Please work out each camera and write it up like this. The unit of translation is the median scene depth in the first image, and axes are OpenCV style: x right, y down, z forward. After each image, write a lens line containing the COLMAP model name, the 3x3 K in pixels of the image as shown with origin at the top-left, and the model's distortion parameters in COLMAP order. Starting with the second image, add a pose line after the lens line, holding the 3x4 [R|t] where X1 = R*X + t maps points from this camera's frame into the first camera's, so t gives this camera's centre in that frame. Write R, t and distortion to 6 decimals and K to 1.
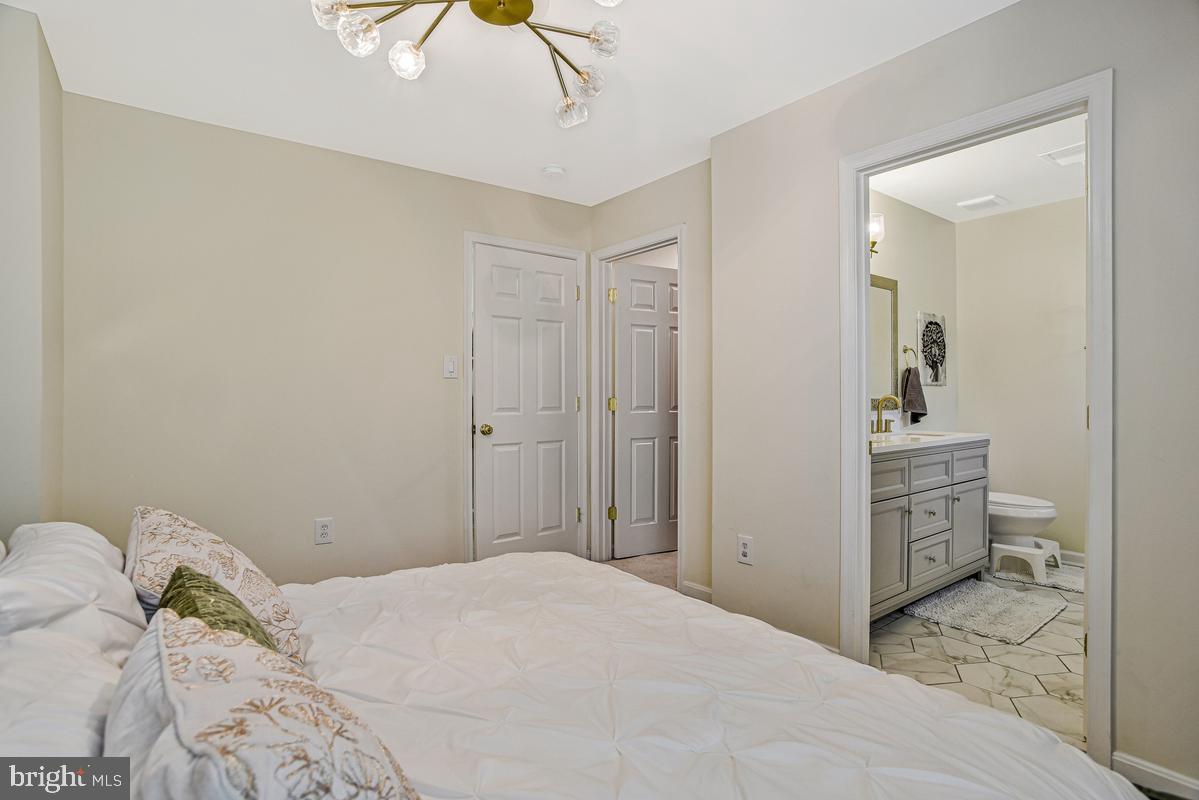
lens RADIAL K [[598.7, 0, 599.5], [0, 598.7, 400.0], [0, 0, 1]] dist [-0.062412, -0.000439]
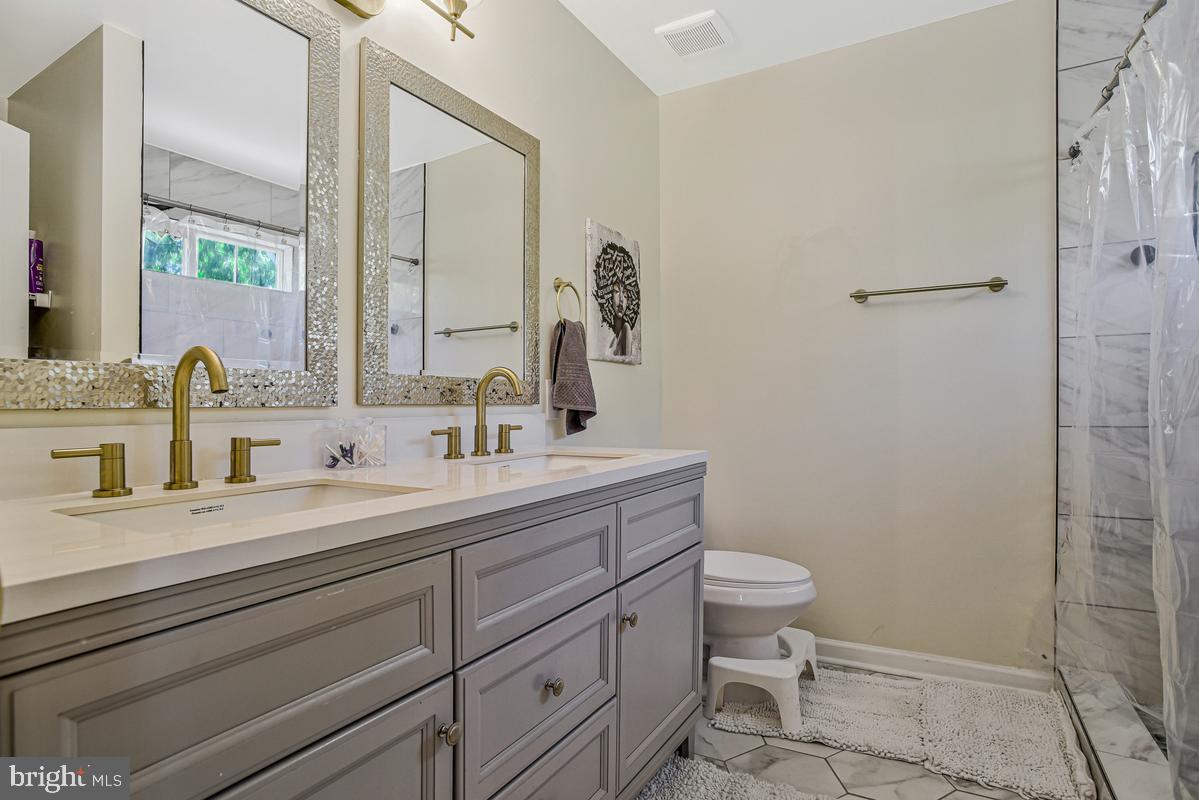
lens RADIAL K [[598.7, 0, 599.5], [0, 598.7, 400.0], [0, 0, 1]] dist [-0.062412, -0.000439]
pose [[0.922232, 0.005808, 0.386594, 0.361843], [-0.006333, 0.999980, 0.000083, 0.012465], [-0.386585, -0.002525, 0.922250, 0.522897]]
